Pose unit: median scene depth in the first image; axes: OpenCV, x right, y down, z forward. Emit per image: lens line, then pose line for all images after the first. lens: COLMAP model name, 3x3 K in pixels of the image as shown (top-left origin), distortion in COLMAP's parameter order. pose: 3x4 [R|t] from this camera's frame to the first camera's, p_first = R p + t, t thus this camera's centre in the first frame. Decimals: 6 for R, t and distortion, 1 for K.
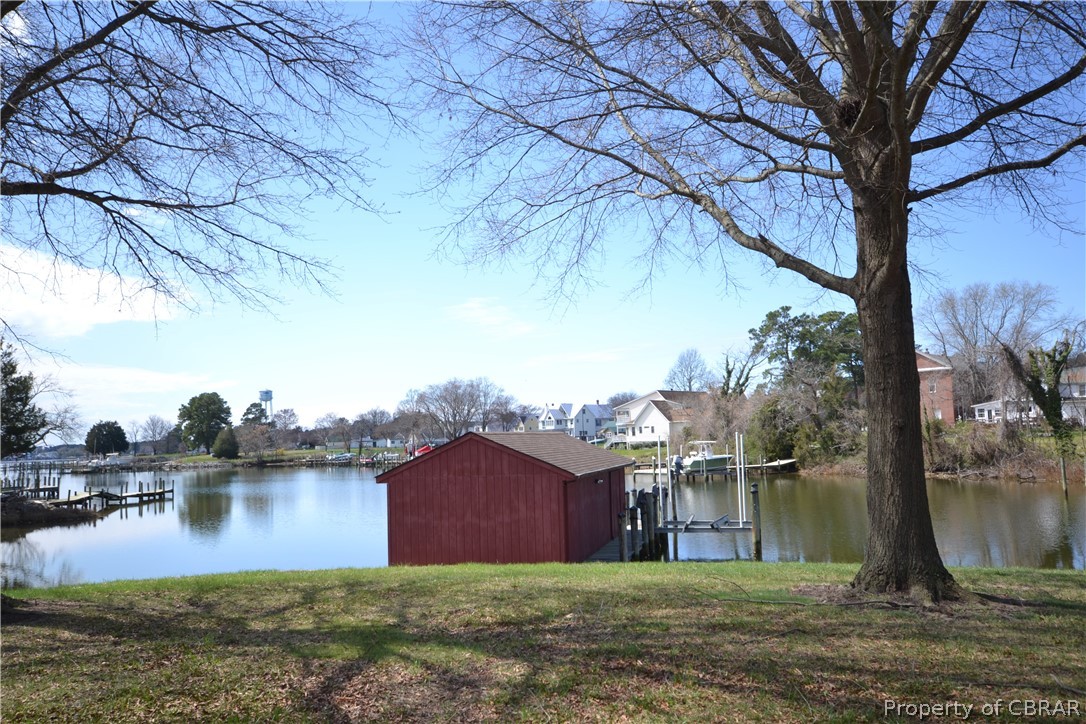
lens RADIAL K [[941.9, 0, 542.0], [0, 941.9, 362.8], [0, 0, 1]] dist [0.032412, 0.003217]
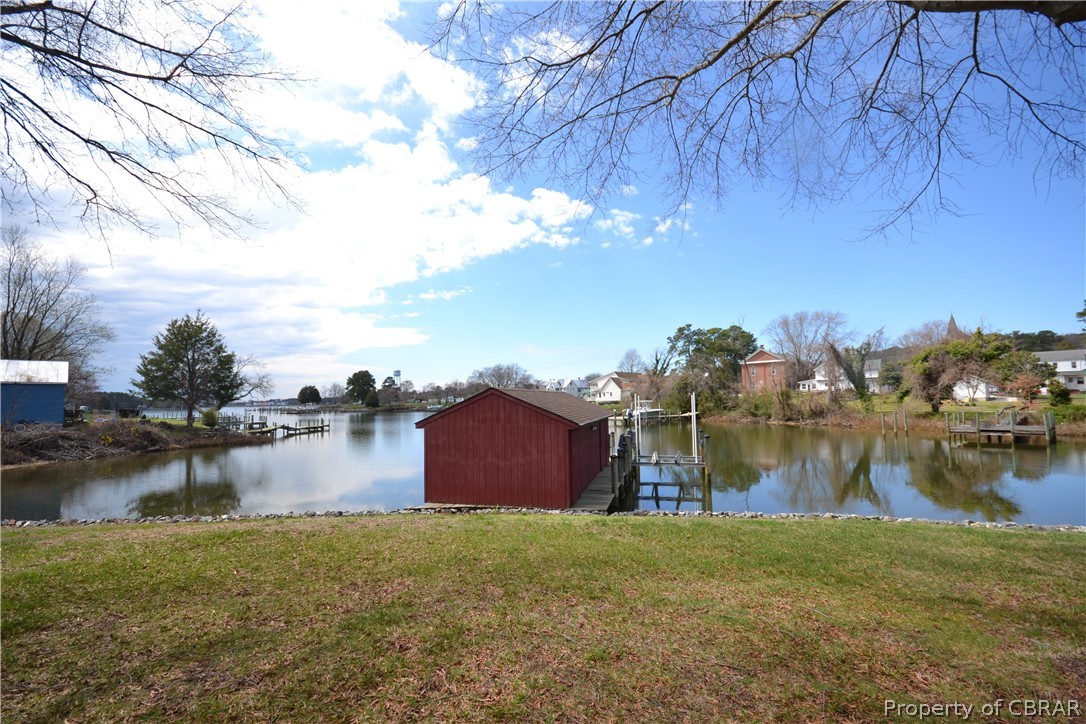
lens RADIAL K [[486.6, 0, 541.4], [0, 486.6, 363.9], [0, 0, 1]] dist [-0.000446, -0.000045]
pose [[0.999839, 0.012761, -0.012639, -0.001512], [-0.012662, 0.999889, 0.007816, 0.011000], [0.012738, -0.007655, 0.999890, 0.110728]]
